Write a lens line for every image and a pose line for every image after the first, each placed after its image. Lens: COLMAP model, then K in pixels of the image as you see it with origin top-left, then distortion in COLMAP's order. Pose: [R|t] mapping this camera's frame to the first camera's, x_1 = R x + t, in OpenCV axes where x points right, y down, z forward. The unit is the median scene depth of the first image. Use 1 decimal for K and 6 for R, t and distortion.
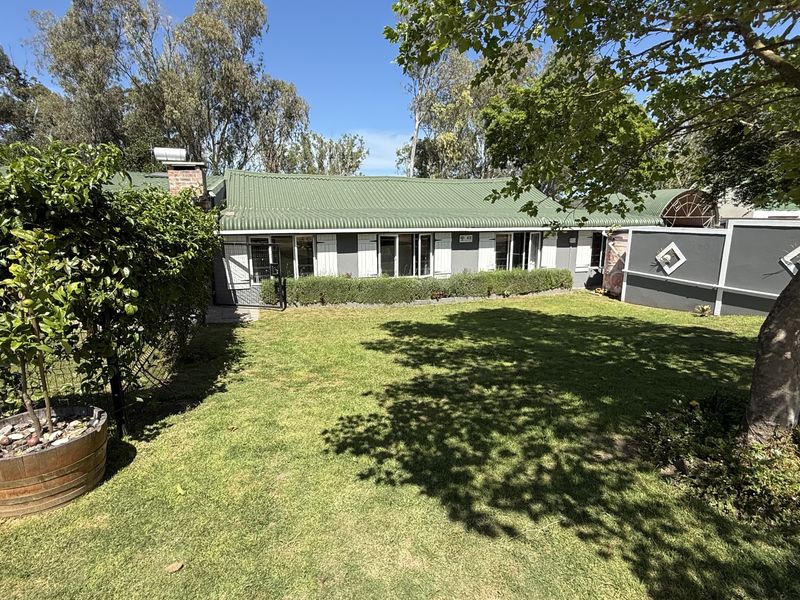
lens RADIAL K [[422.9, 0, 403.7], [0, 422.9, 299.2], [0, 0, 1]] dist [-0.001457, -0.000710]
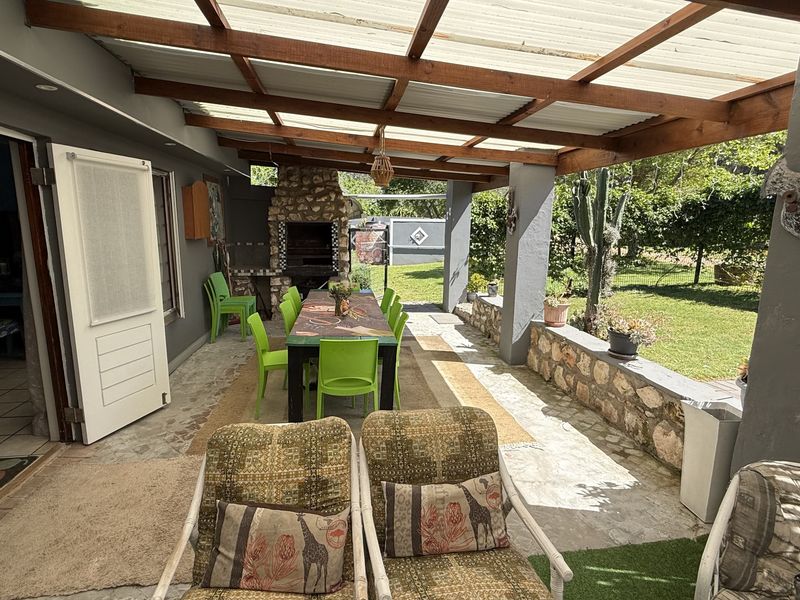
lens RADIAL K [[422.9, 0, 398.2], [0, 422.9, 303.4], [0, 0, 1]] dist [-0.001457, -0.000710]
pose [[0.188123, -0.173765, 0.966652, -1.076023], [0.179114, 0.973789, 0.140190, -0.074964], [-0.965675, 0.146768, 0.214316, 0.653689]]
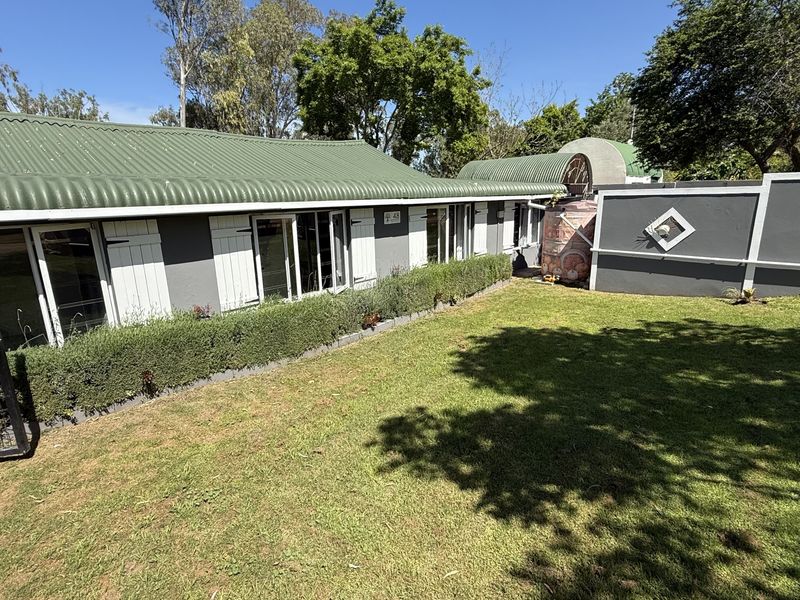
lens RADIAL K [[422.9, 0, 401.0], [0, 422.9, 300.4], [0, 0, 1]] dist [-0.001457, -0.000710]
pose [[0.871243, -0.137805, 0.471112, -0.149286], [0.119144, 0.990450, 0.069380, -0.071336], [-0.476173, -0.004317, 0.879341, 0.494805]]
